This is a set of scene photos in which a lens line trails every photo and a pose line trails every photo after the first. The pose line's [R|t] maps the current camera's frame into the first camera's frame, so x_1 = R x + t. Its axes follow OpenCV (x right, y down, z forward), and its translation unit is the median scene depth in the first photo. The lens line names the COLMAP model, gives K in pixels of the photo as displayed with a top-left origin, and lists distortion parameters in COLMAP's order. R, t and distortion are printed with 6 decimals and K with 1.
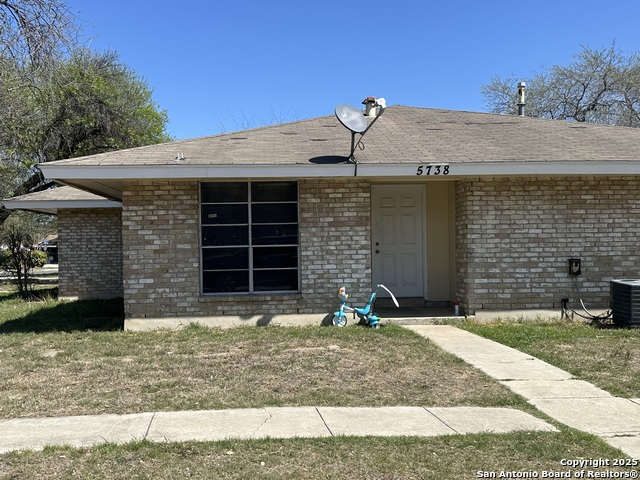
lens RADIAL K [[674.5, 0, 320.0], [0, 674.5, 240.0], [0, 0, 1]] dist [0.195178, -0.402497]
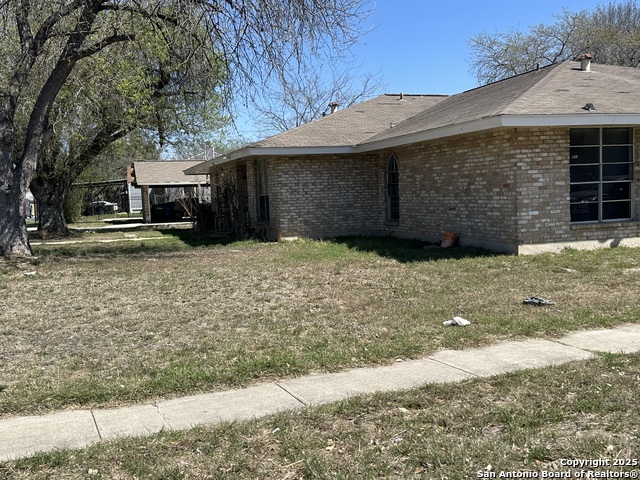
lens RADIAL K [[674.5, 0, 320.0], [0, 674.5, 240.0], [0, 0, 1]] dist [0.195178, -0.402497]
pose [[0.966366, -0.037199, 0.254465, -0.909674], [0.017662, 0.996747, 0.078636, 0.006668], [-0.256562, -0.071496, 0.963880, -0.056359]]
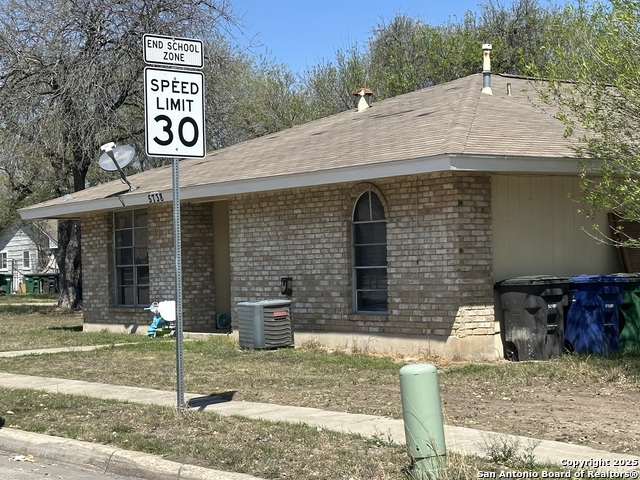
lens RADIAL K [[1318.2, 0, 320.0], [0, 1318.2, 240.0], [0, 0, 1]] dist [0.030932, 0.069547]
pose [[0.518599, -0.018025, -0.854827, 2.022590], [0.032920, 0.999457, -0.001102, -0.021682], [0.854383, -0.027570, 0.518911, 0.102469]]
